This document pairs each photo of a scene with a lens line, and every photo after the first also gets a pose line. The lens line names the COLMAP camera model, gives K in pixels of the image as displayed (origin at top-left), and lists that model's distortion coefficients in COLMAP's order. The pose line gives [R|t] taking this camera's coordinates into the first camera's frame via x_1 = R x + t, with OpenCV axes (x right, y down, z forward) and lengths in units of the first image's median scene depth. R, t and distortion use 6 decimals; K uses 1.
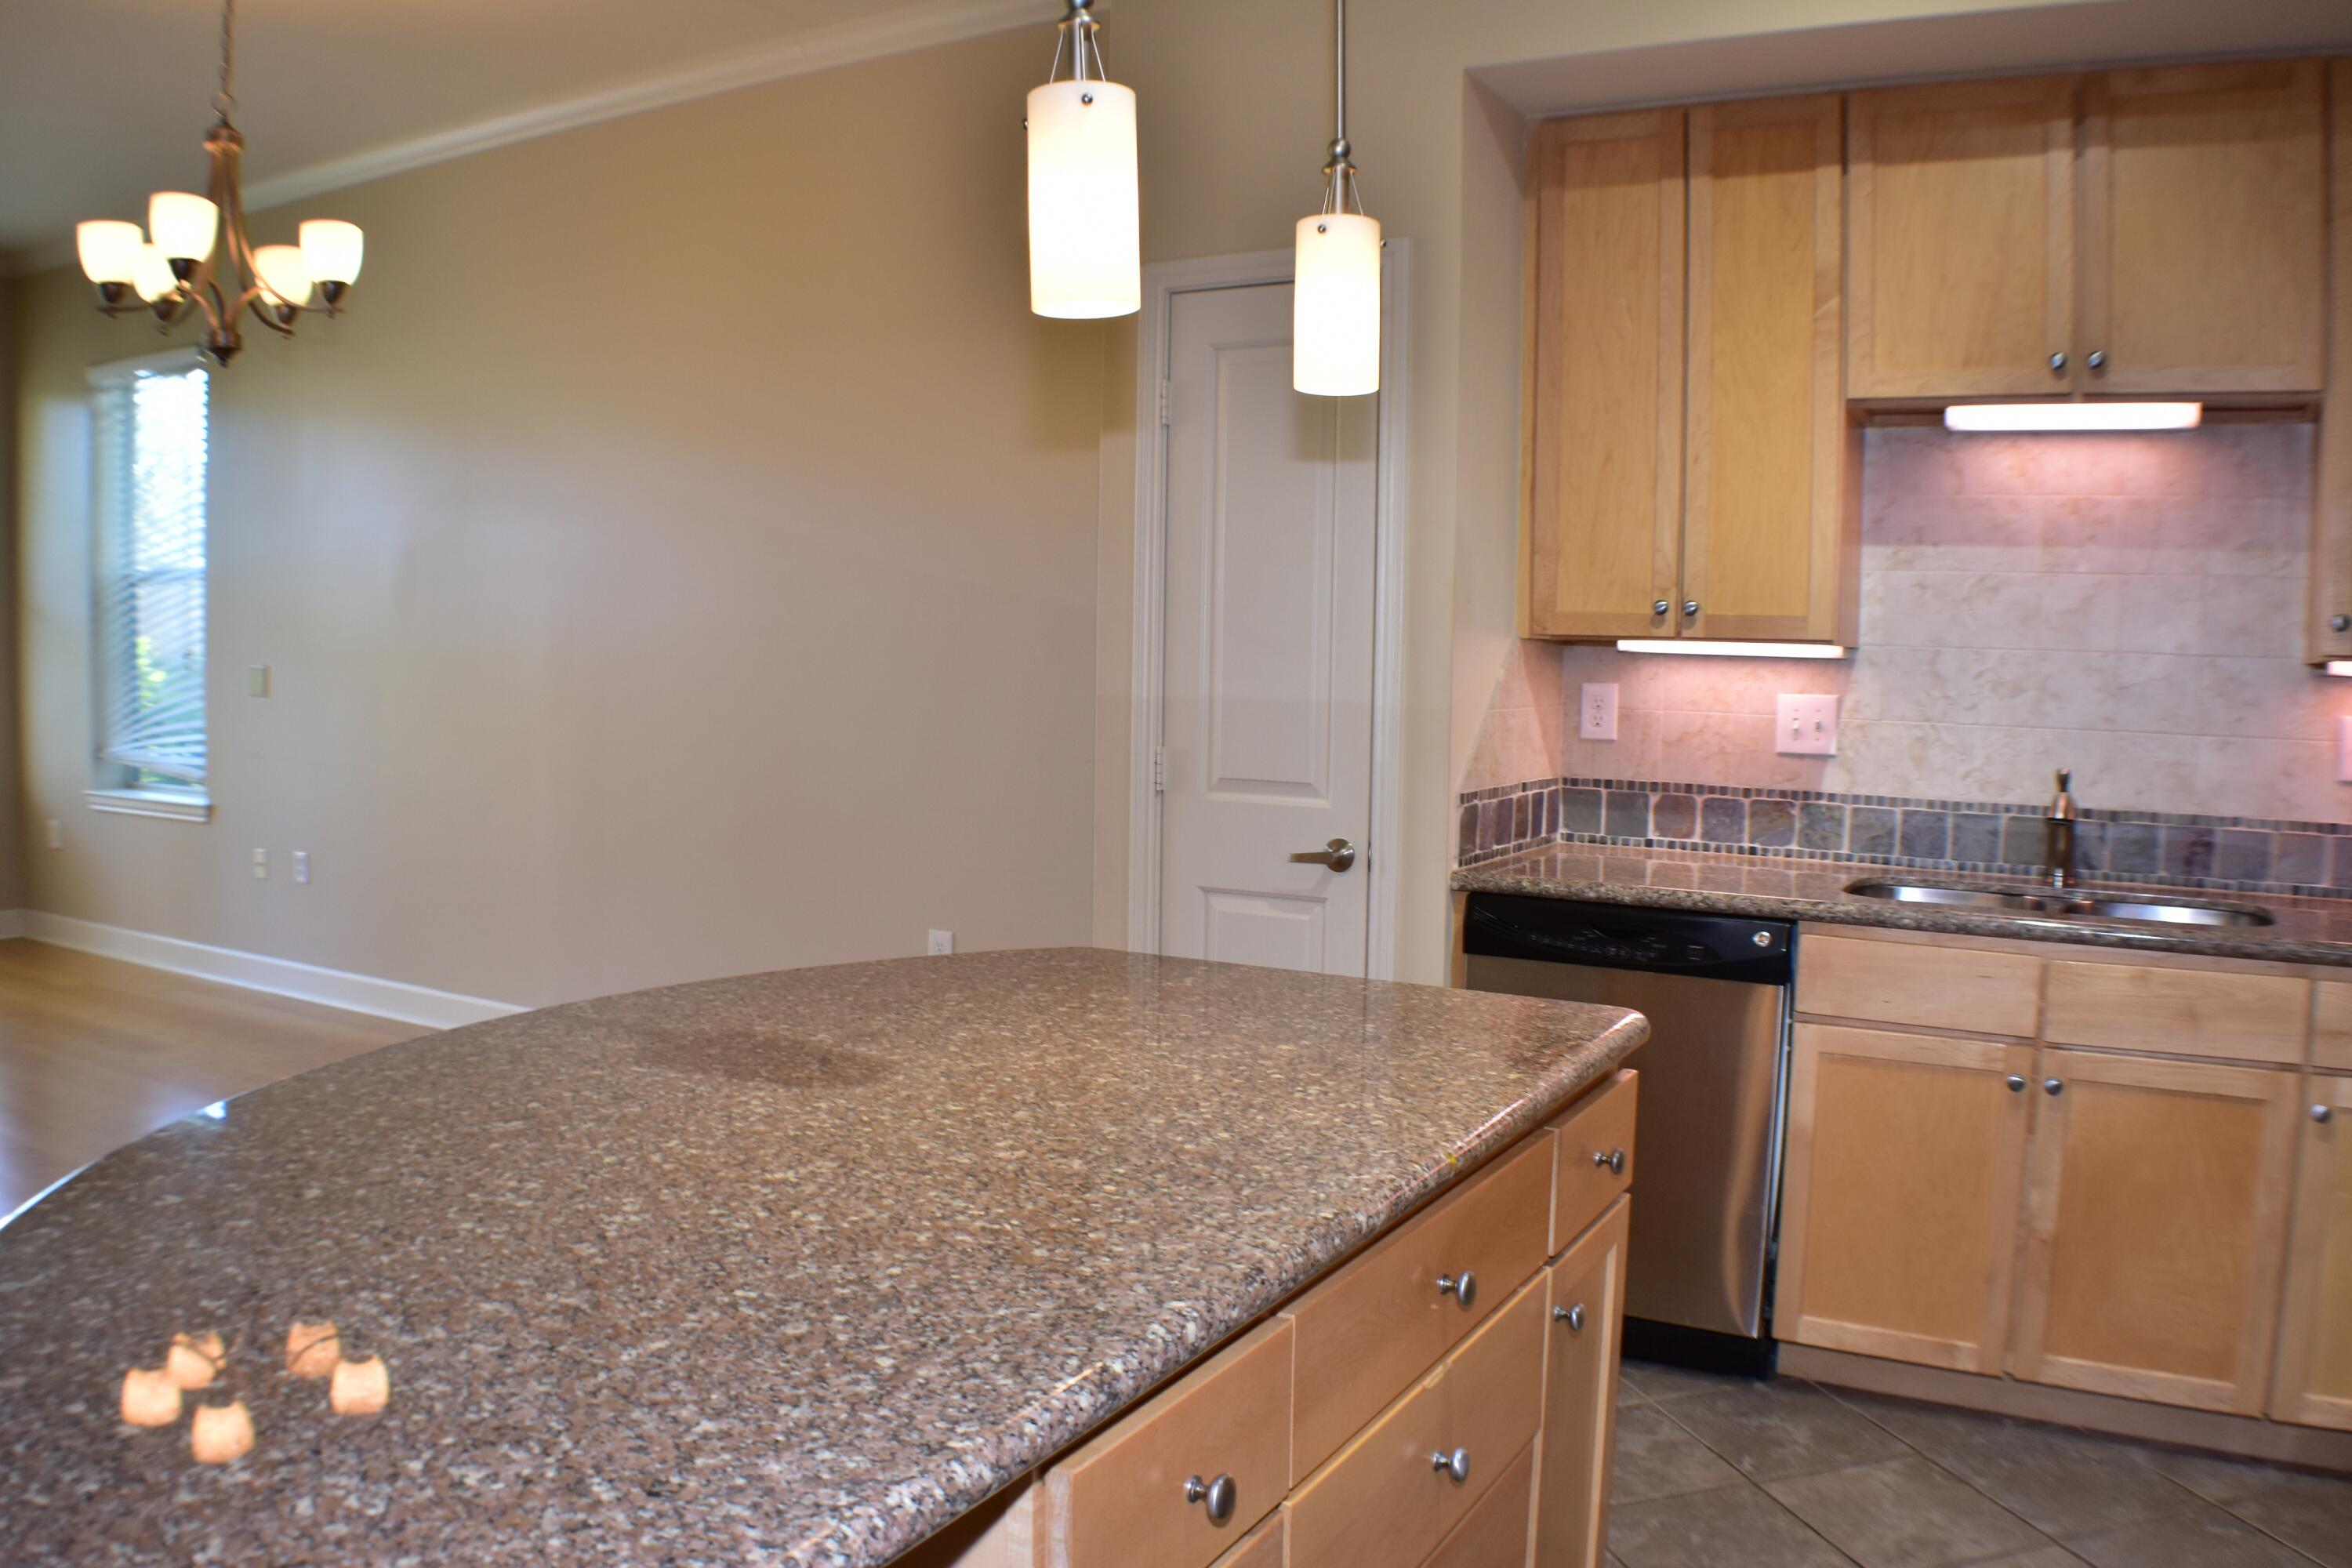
lens RADIAL K [[1783.0, 0, 1185.1], [0, 1783.0, 782.3], [0, 0, 1]] dist [-0.173782, 0.054815]
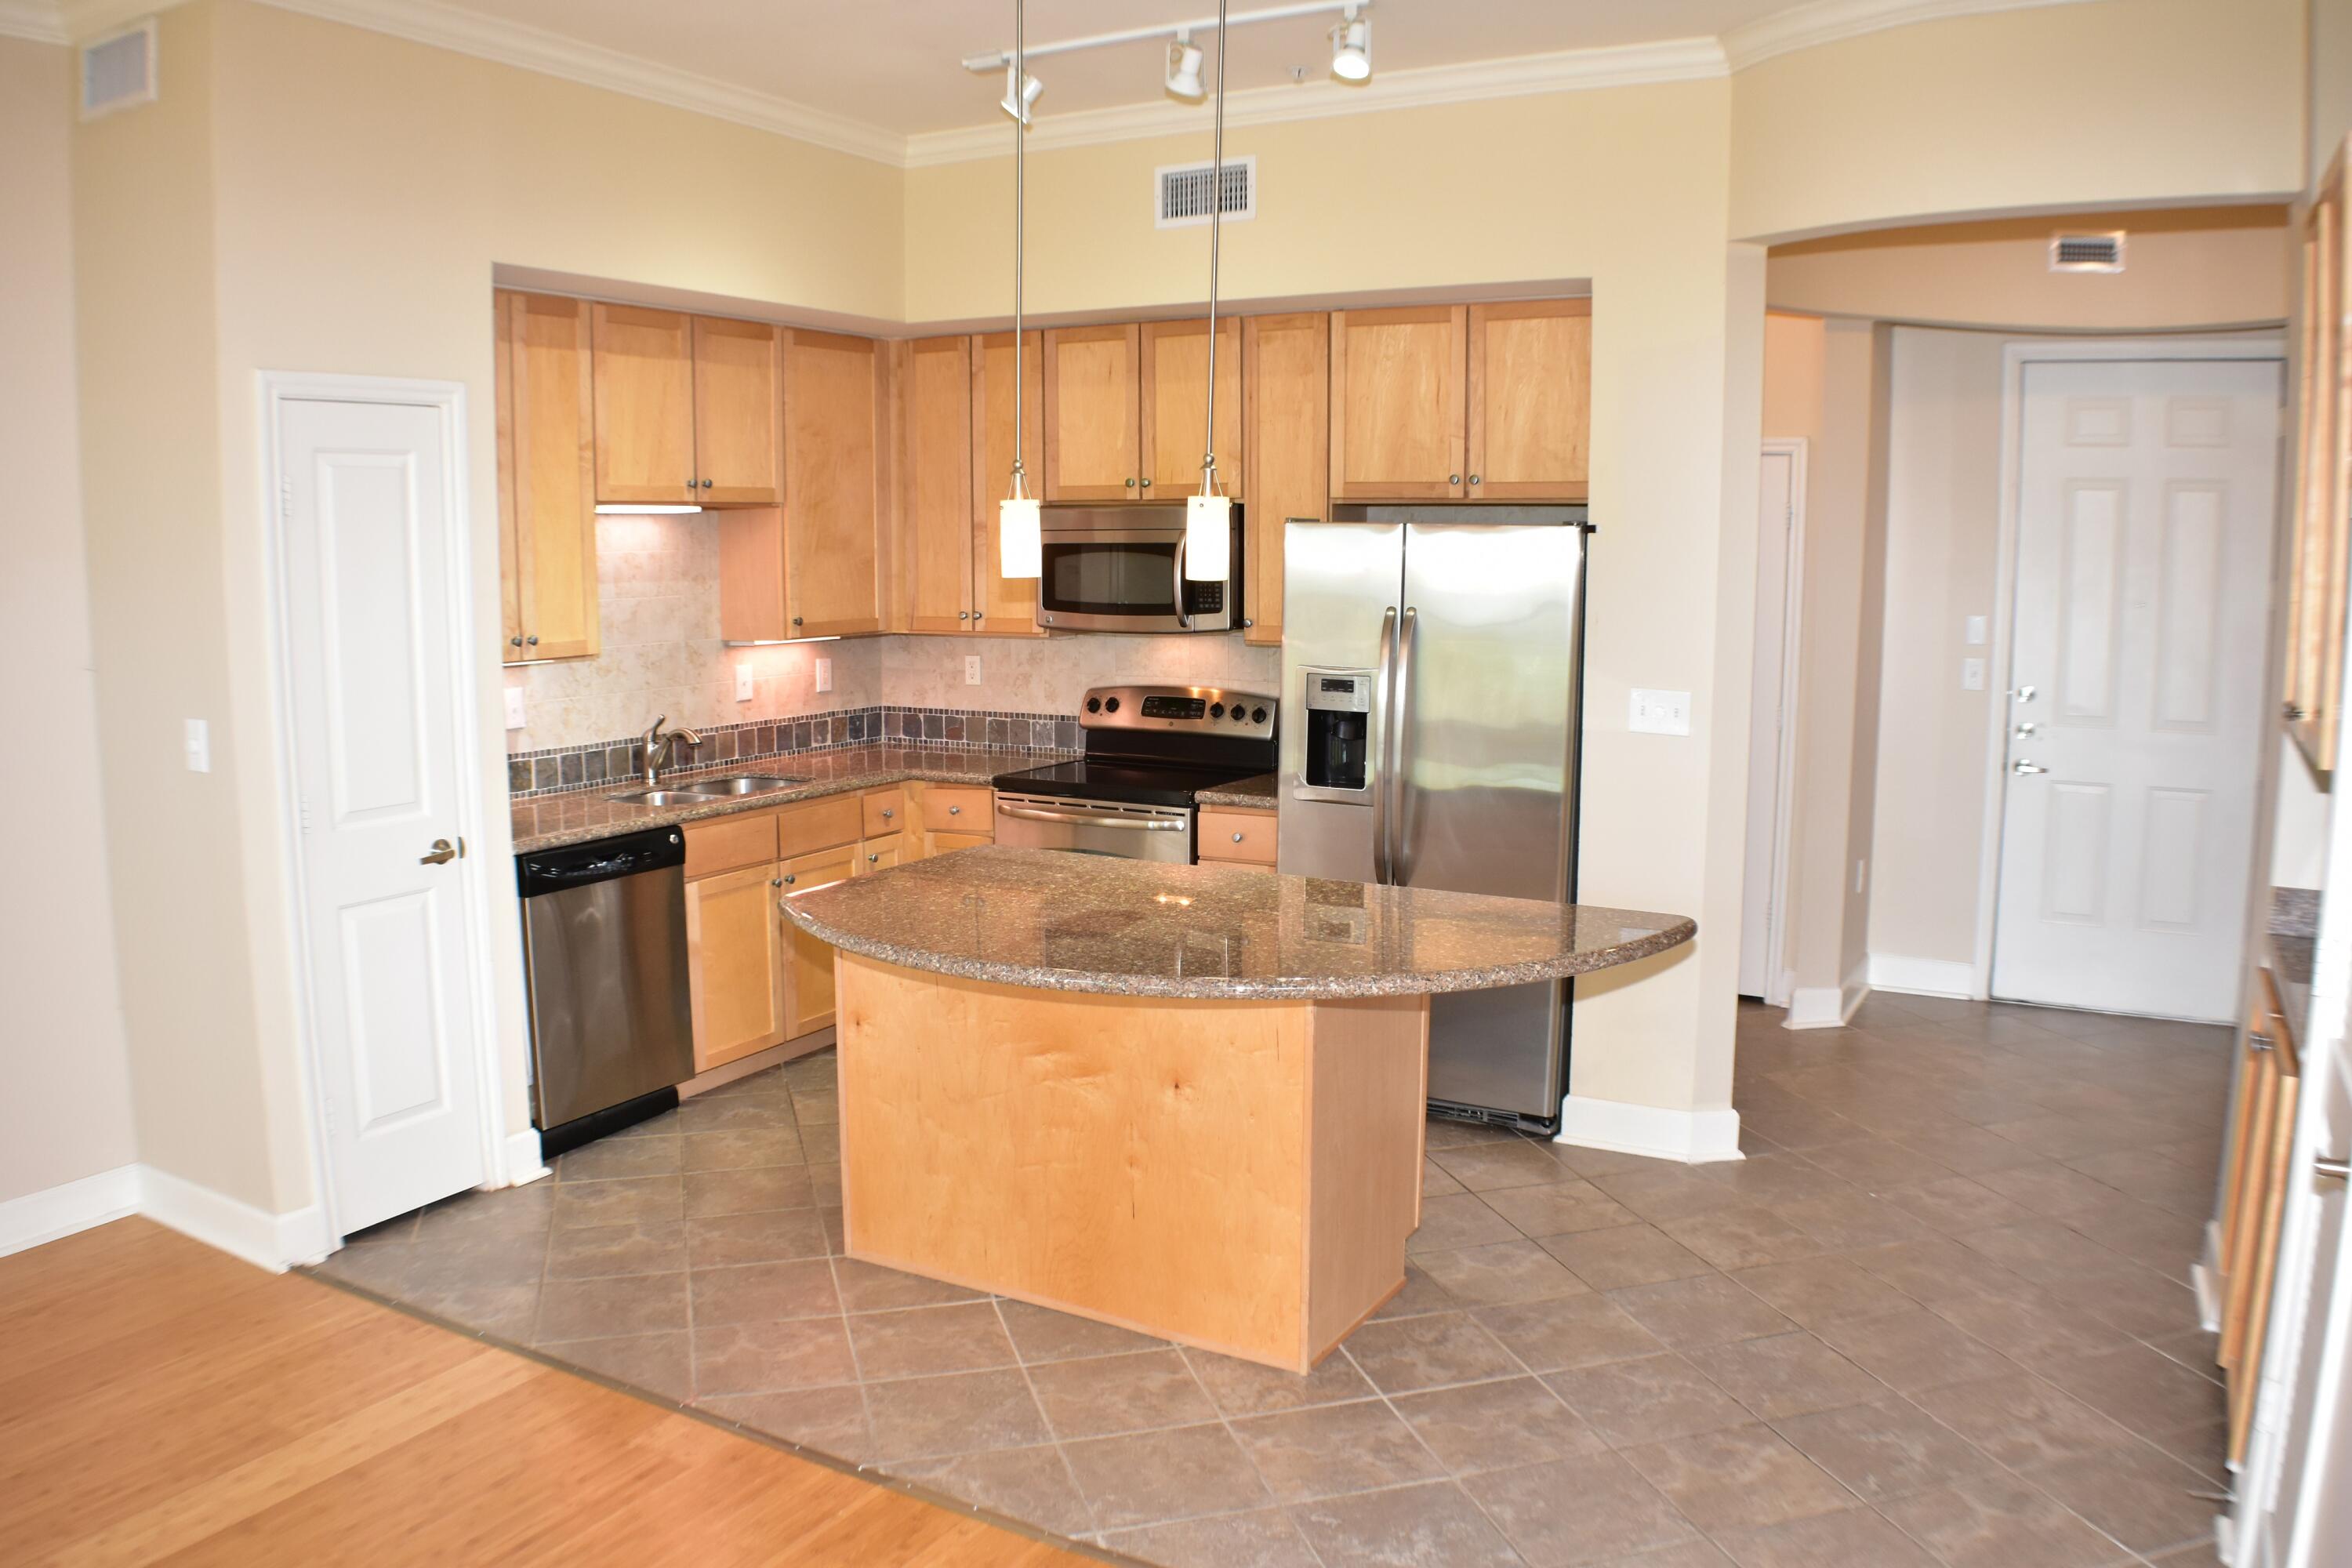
lens RADIAL K [[1778.3, 0, 1192.2], [0, 1778.3, 787.1], [0, 0, 1]] dist [-0.171463, 0.051534]
pose [[-0.009195, -0.159904, 0.987090, -1.473120], [0.077704, 0.984032, 0.160132, -0.210443], [-0.996934, 0.078173, 0.003377, 0.560315]]
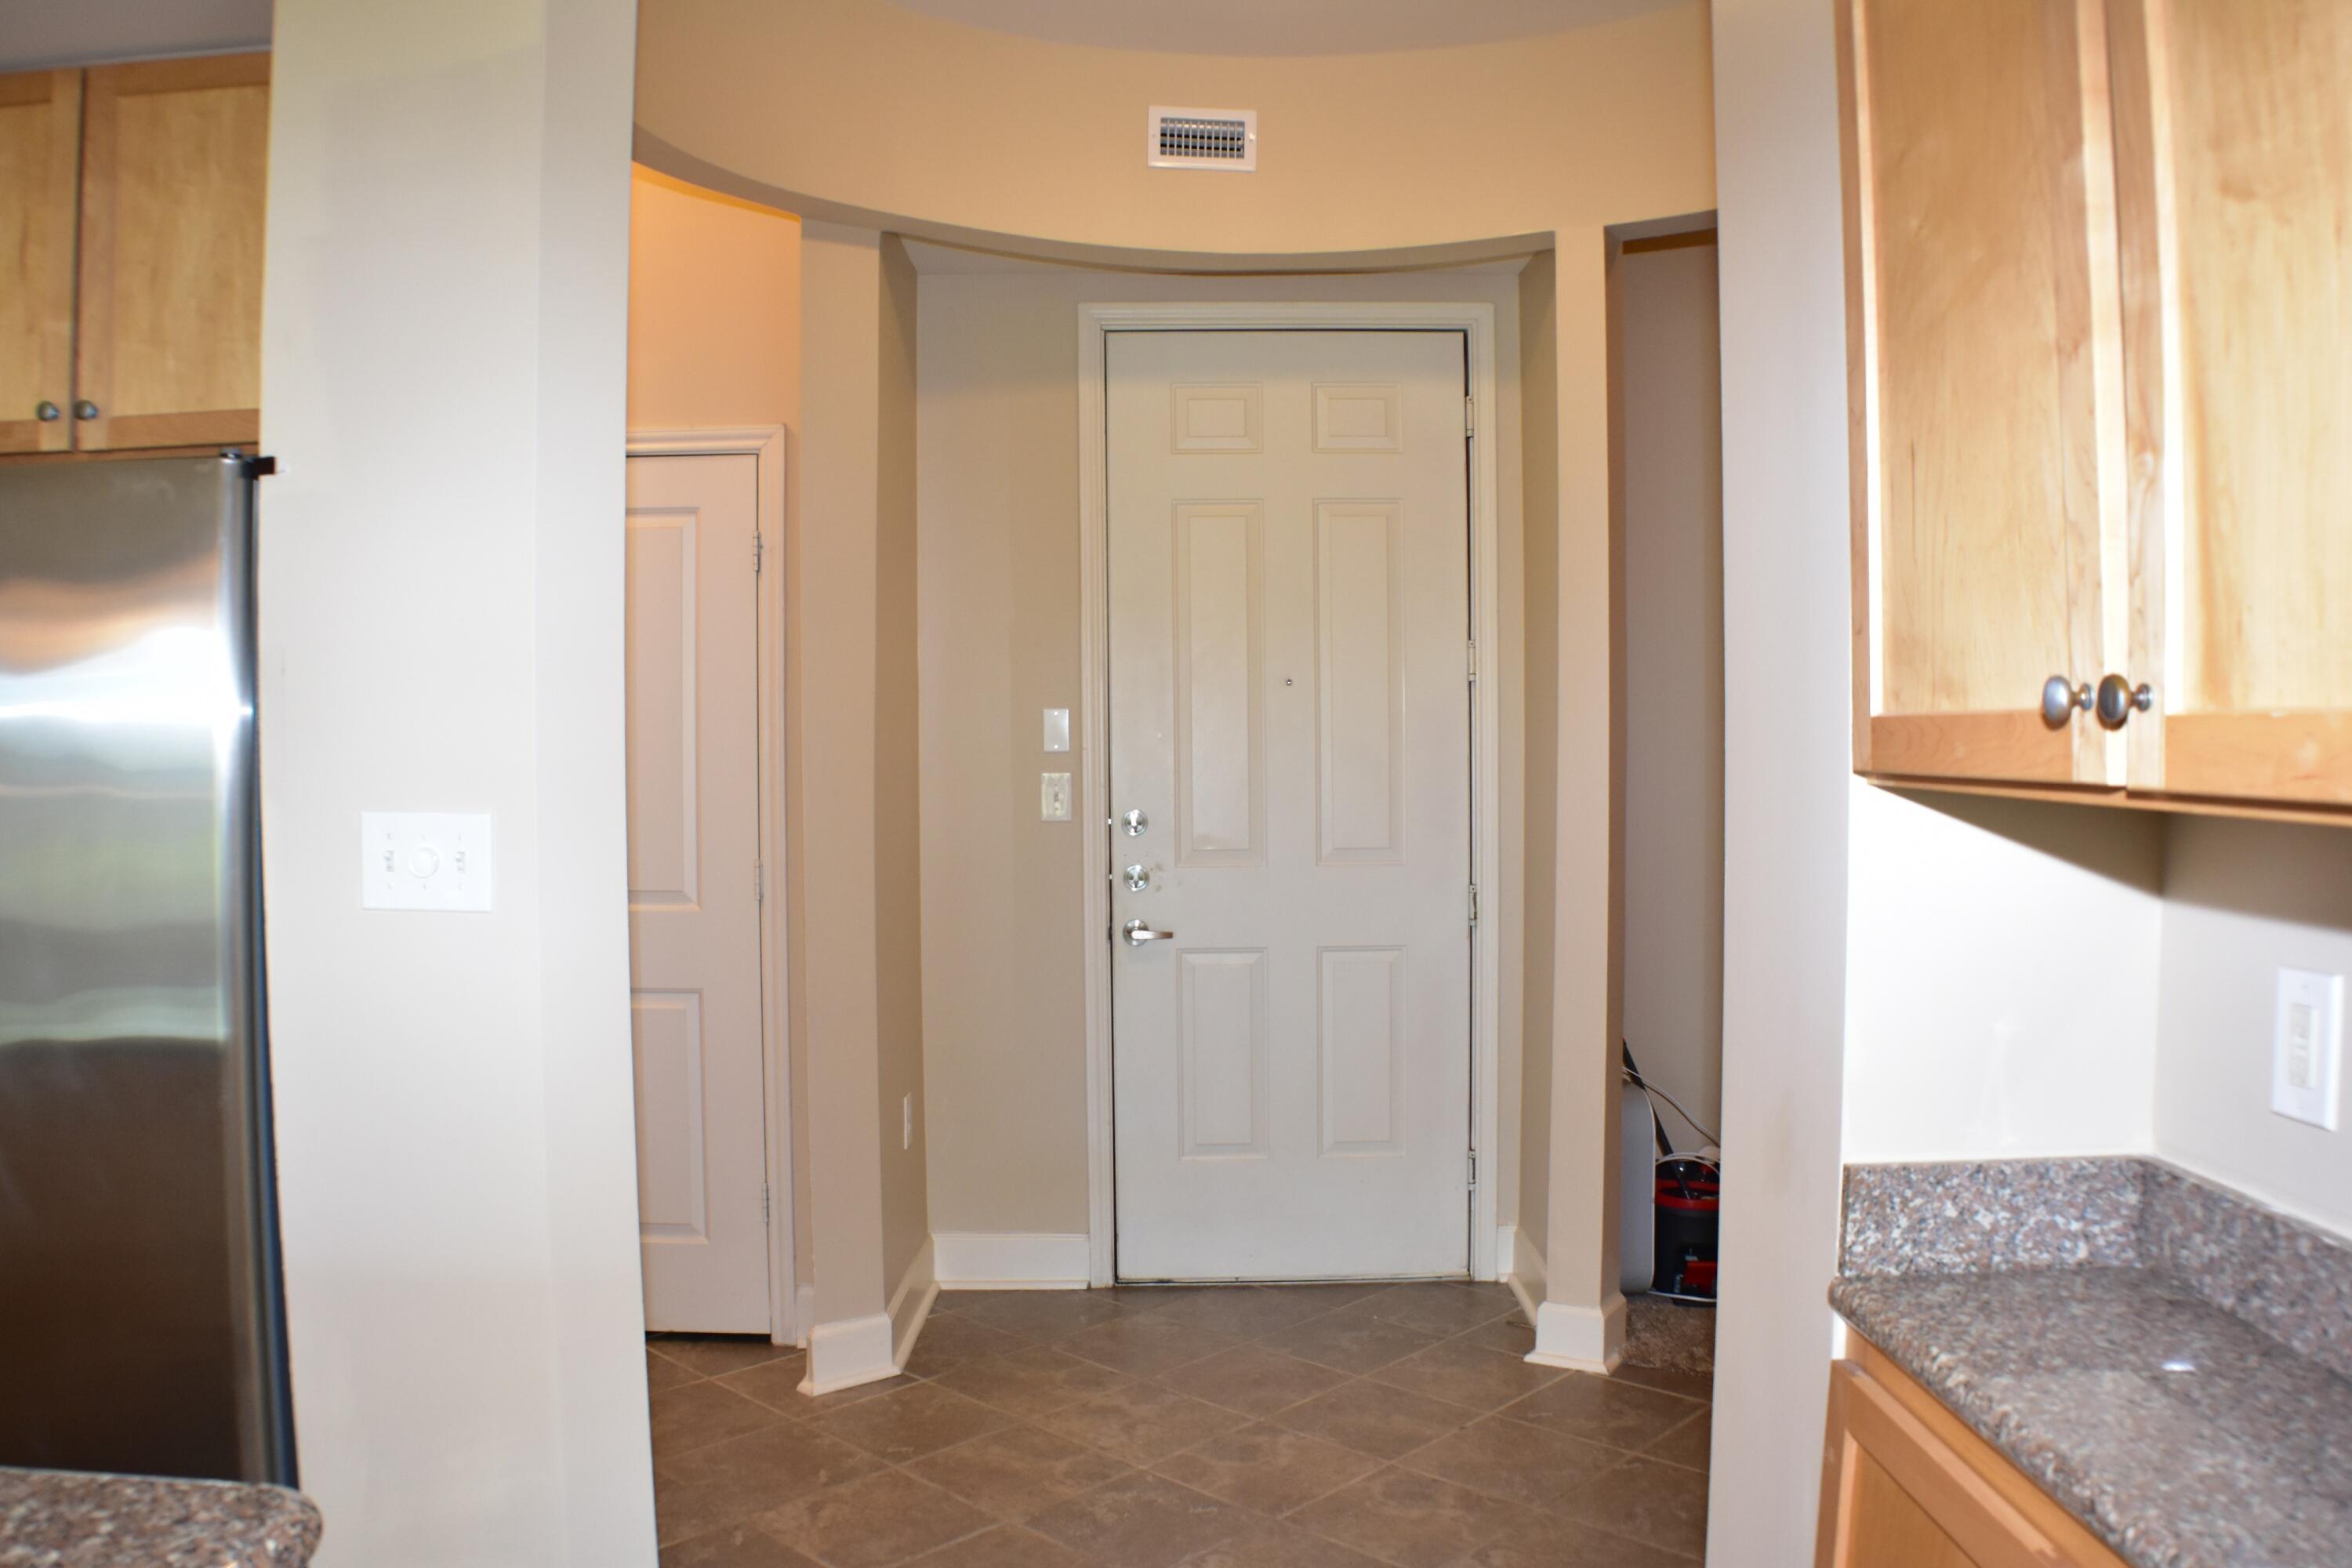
lens RADIAL K [[1778.3, 0, 1192.2], [0, 1778.3, 787.1], [0, 0, 1]] dist [-0.171463, 0.051534]
pose [[-0.505913, -0.046043, 0.861355, -0.573448], [0.065748, 0.993611, 0.091730, -0.049076], [-0.860075, 0.103040, -0.499653, 0.181101]]
